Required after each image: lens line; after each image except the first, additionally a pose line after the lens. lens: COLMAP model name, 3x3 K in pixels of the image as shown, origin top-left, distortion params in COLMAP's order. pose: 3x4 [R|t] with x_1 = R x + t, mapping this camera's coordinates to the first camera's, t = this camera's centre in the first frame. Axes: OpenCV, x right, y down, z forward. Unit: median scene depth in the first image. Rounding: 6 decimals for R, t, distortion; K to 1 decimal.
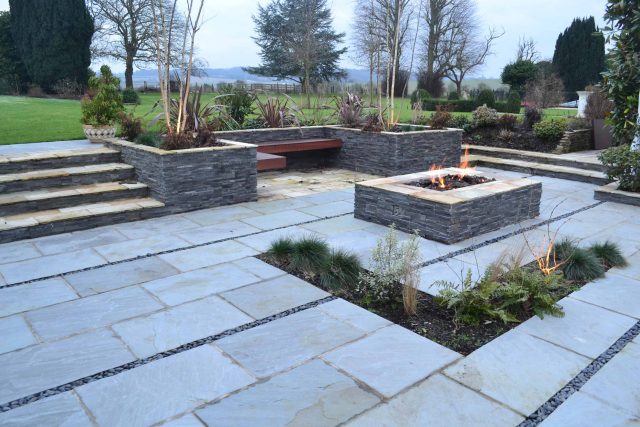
lens RADIAL K [[511.2, 0, 322.0], [0, 511.2, 215.2], [0, 0, 1]] dist [-0.081333, 0.006249]
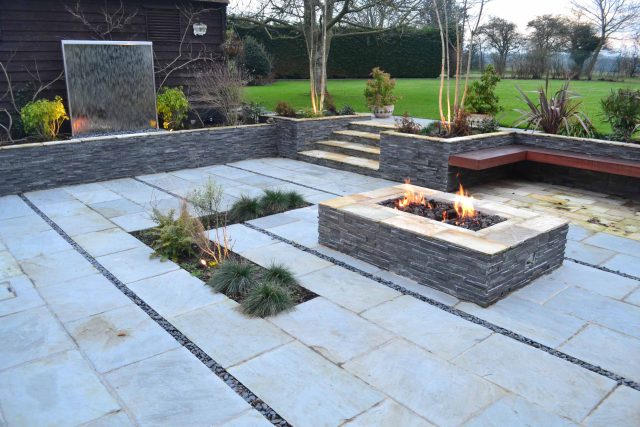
lens RADIAL K [[511.2, 0, 322.0], [0, 511.2, 215.2], [0, 0, 1]] dist [-0.081333, 0.006249]
pose [[0.003719, 0.268255, -0.963341, 0.951900], [-0.253079, 0.932238, 0.258617, -0.203546], [0.967438, 0.242840, 0.071357, 0.715588]]
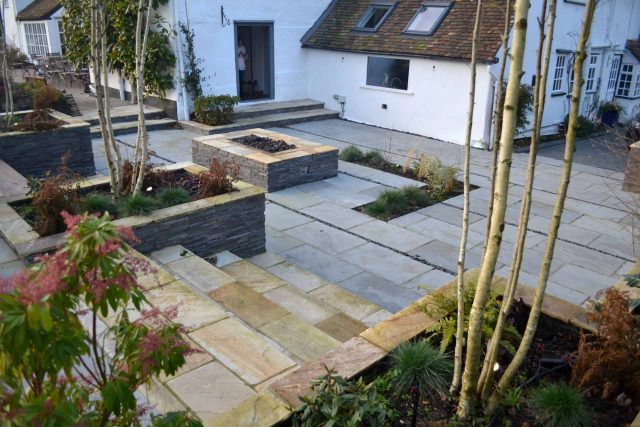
lens RADIAL K [[511.2, 0, 322.0], [0, 511.2, 215.2], [0, 0, 1]] dist [-0.081333, 0.006249]
pose [[-0.049198, -0.366359, 0.929172, -0.939998], [0.223141, 0.902753, 0.367757, -0.316388], [-0.973544, 0.225429, 0.037337, 0.789295]]
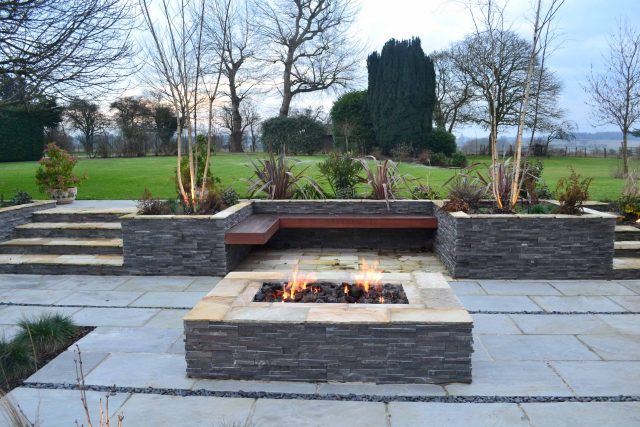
lens RADIAL K [[511.2, 0, 322.0], [0, 511.2, 215.2], [0, 0, 1]] dist [-0.081333, 0.006249]
pose [[0.714380, 0.071971, -0.696047, 0.655408], [-0.156357, 0.985965, -0.058526, -0.115948], [0.682066, 0.150642, 0.715607, 0.465666]]
